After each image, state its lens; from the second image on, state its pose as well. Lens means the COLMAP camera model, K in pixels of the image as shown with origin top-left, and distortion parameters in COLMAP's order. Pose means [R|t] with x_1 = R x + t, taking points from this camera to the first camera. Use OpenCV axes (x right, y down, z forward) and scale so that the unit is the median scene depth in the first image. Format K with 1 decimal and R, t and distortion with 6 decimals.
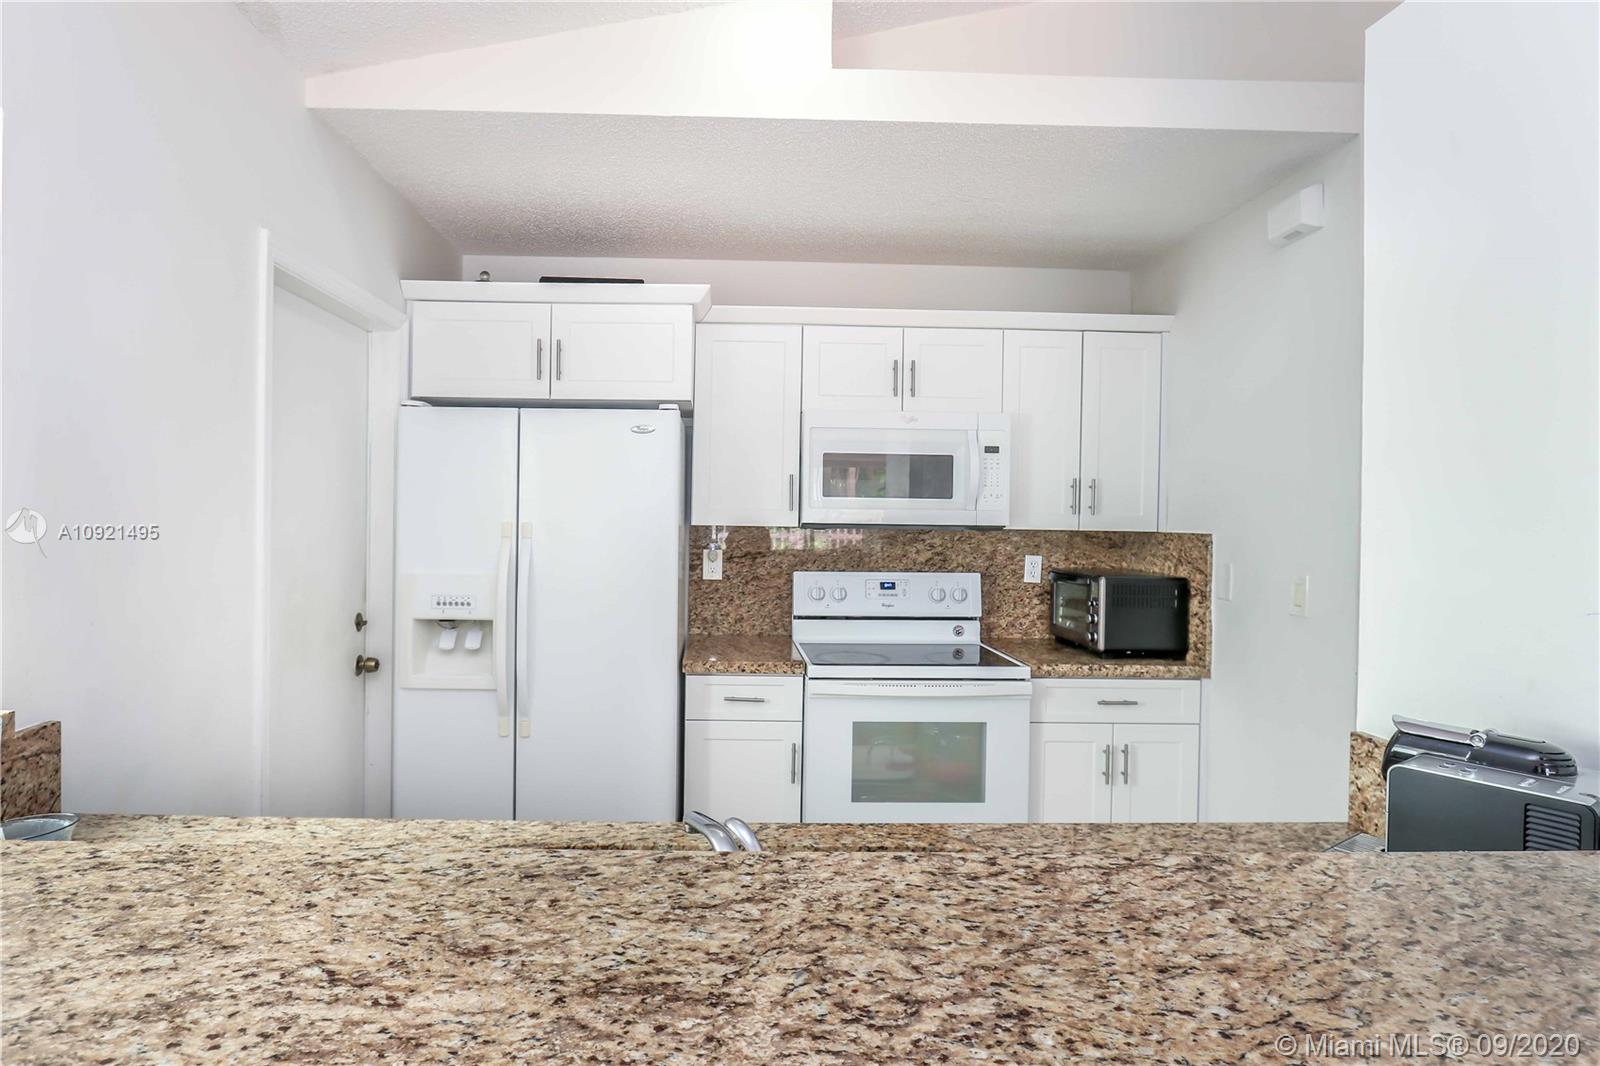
lens RADIAL K [[854.7, 0, 732.0], [0, 854.7, 517.4], [0, 0, 1]] dist [-0.011674, 0.000055]
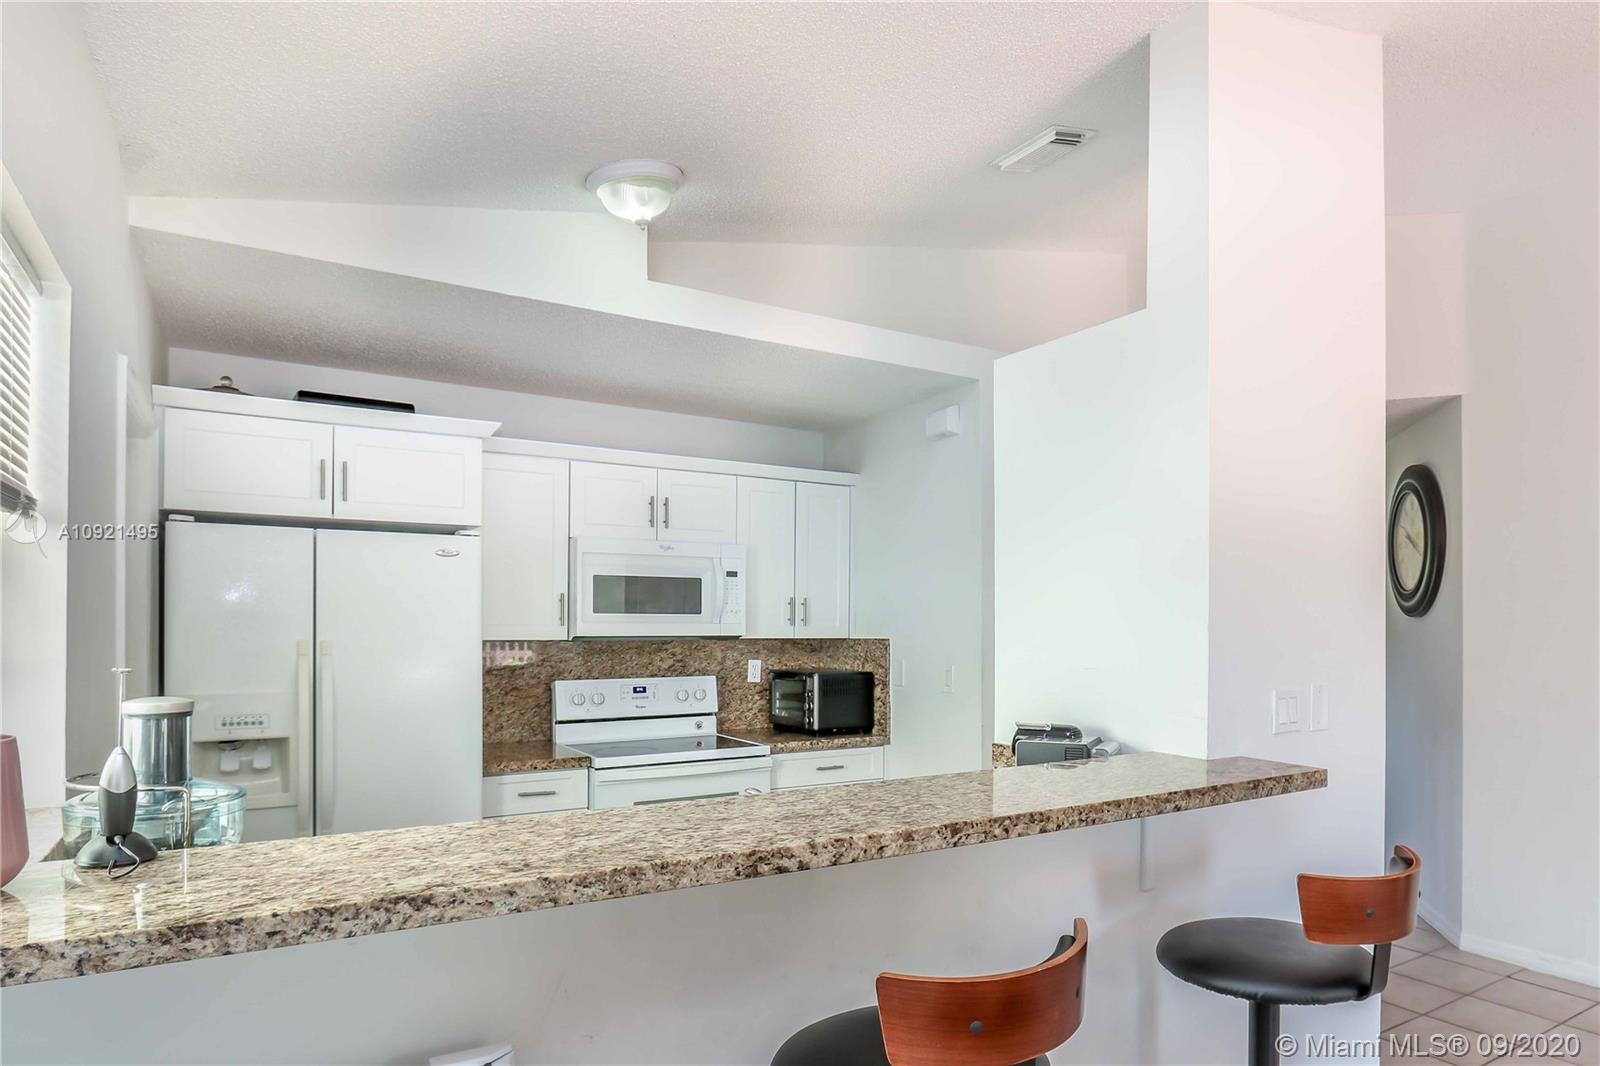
lens RADIAL K [[958.5, 0, 804.1], [0, 958.5, 624.0], [0, 0, 1]] dist [0.001334, 0.000261]
pose [[0.883647, -0.011088, 0.468023, -0.252298], [0.013795, 0.999902, -0.002357, -0.002546], [-0.467951, 0.008539, 0.883713, -0.271332]]
